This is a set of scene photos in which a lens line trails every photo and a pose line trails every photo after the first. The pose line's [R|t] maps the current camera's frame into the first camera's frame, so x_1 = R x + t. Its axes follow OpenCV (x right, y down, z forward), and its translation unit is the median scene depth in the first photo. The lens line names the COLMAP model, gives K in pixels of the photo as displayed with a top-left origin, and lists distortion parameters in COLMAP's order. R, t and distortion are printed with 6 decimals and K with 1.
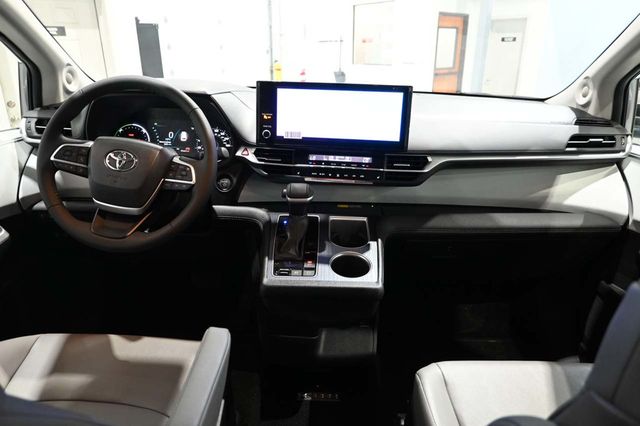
lens RADIAL K [[437.7, 0, 320.0], [0, 437.7, 213.0], [0, 0, 1]] dist [0.004576, -0.002847]
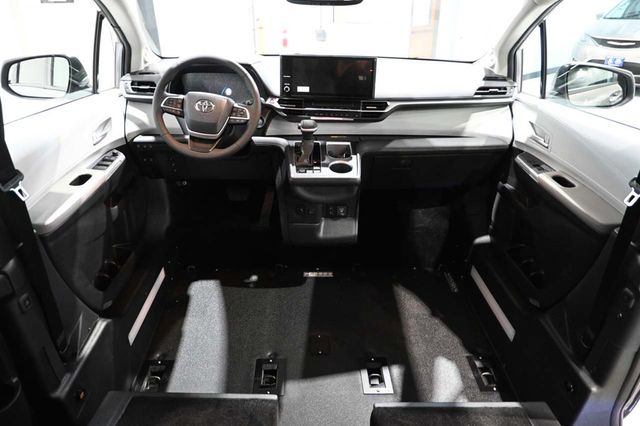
lens RADIAL K [[437.7, 0, 320.0], [0, 437.7, 213.0], [0, 0, 1]] dist [0.004576, -0.002847]
pose [[0.998918, -0.025594, 0.038833, -0.070111], [0.021965, 0.995594, 0.091159, 0.119281], [-0.040995, -0.090207, 0.995079, -0.598230]]
